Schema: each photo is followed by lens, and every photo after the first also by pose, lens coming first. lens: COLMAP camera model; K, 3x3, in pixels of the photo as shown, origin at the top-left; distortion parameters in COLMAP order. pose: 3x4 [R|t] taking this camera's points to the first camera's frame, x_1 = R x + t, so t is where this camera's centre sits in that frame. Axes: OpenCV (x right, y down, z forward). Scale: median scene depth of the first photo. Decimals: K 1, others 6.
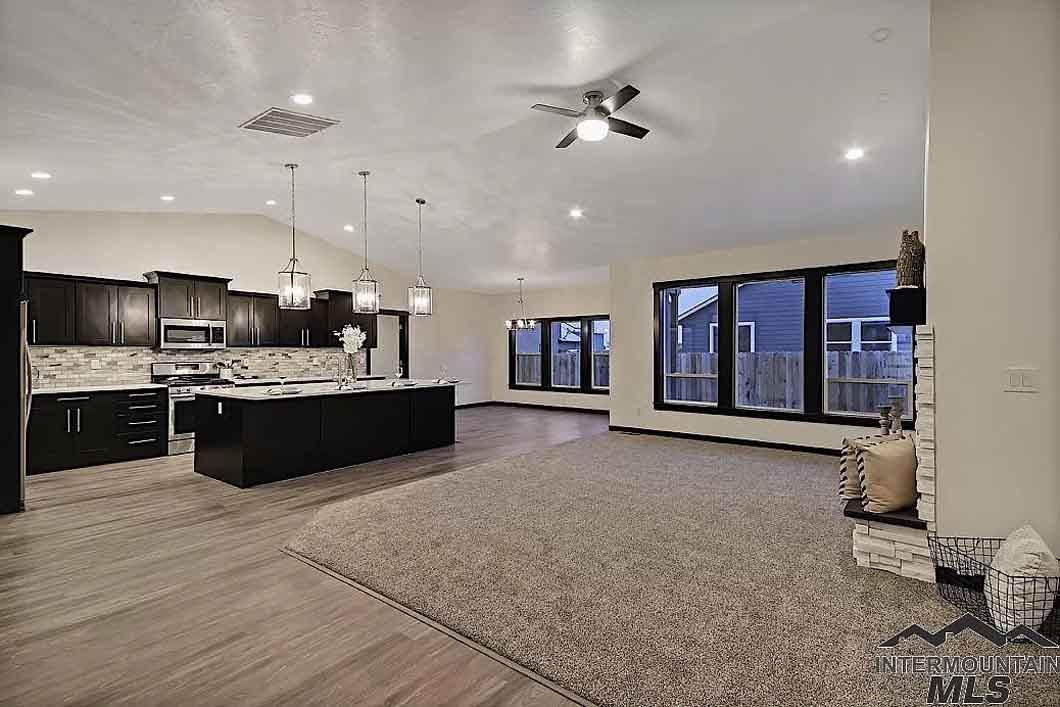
lens RADIAL K [[501.0, 0, 529.5], [0, 501.0, 348.4], [0, 0, 1]] dist [0.055368, -0.000663]
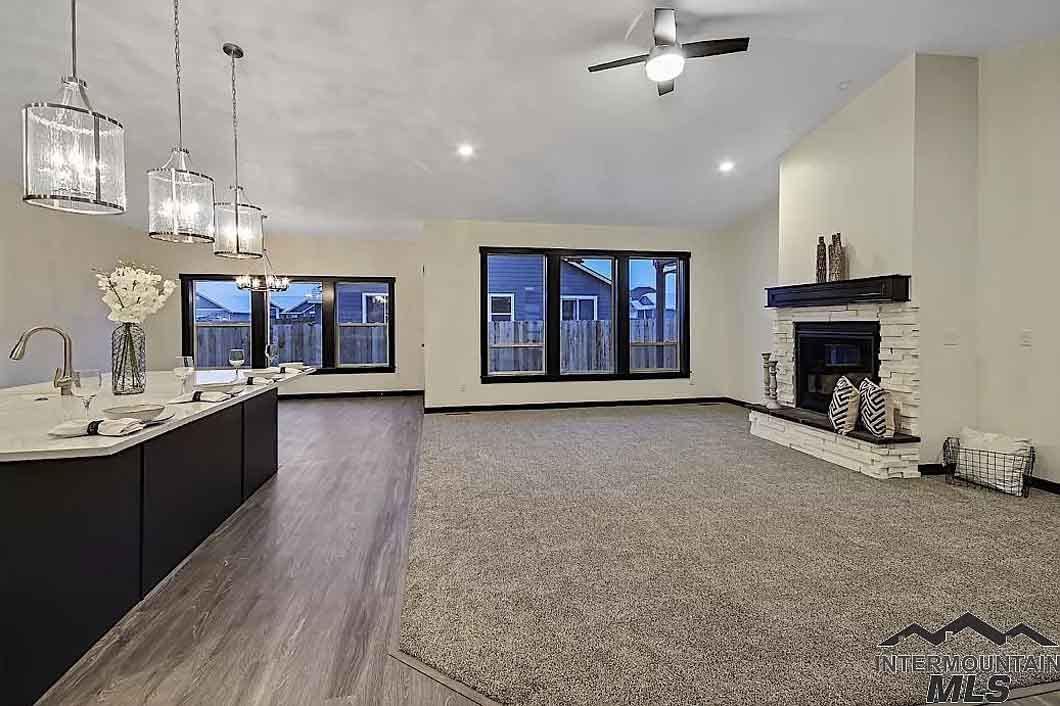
lens RADIAL K [[492.8, 0, 534.6], [0, 492.8, 325.8], [0, 0, 1]] dist [0.052826, -0.000300]
pose [[0.646528, -0.007607, 0.762853, -0.414580], [-0.002349, 0.999926, 0.011961, 0.003727], [-0.762887, -0.009525, 0.646462, 0.367806]]
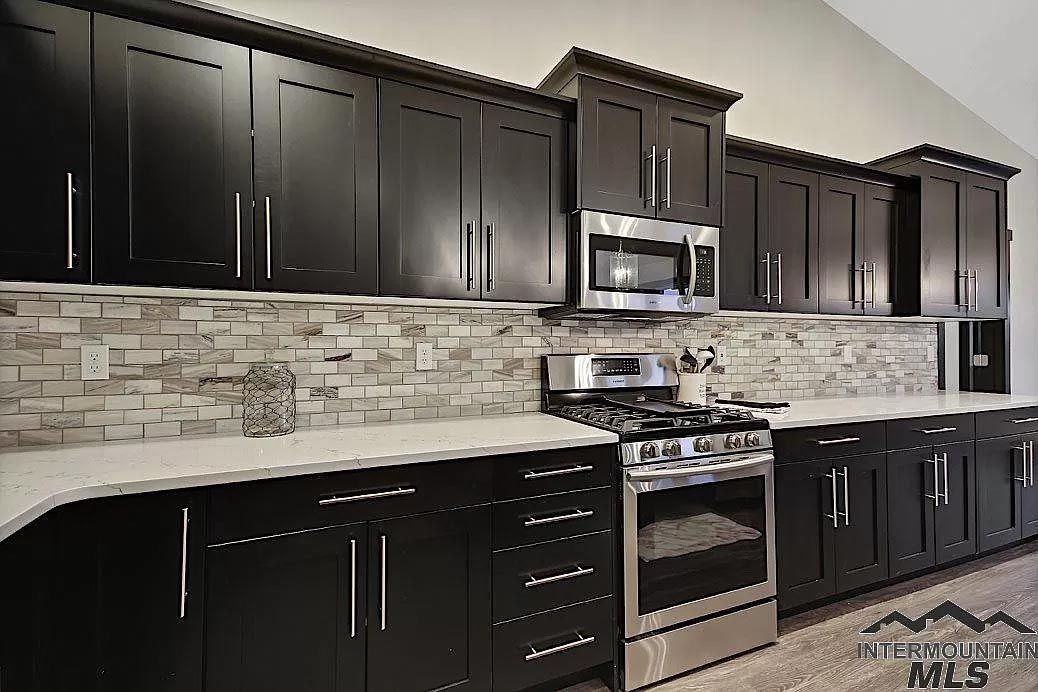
lens RADIAL K [[490.6, 0, 518.5], [0, 490.6, 341.0], [0, 0, 1]] dist [0.055368, -0.000663]
pose [[0.889186, 0.000647, -0.457546, -0.599442], [0.000055, 0.999999, 0.001522, 0.018774], [0.457547, -0.001378, 0.889184, 0.702205]]
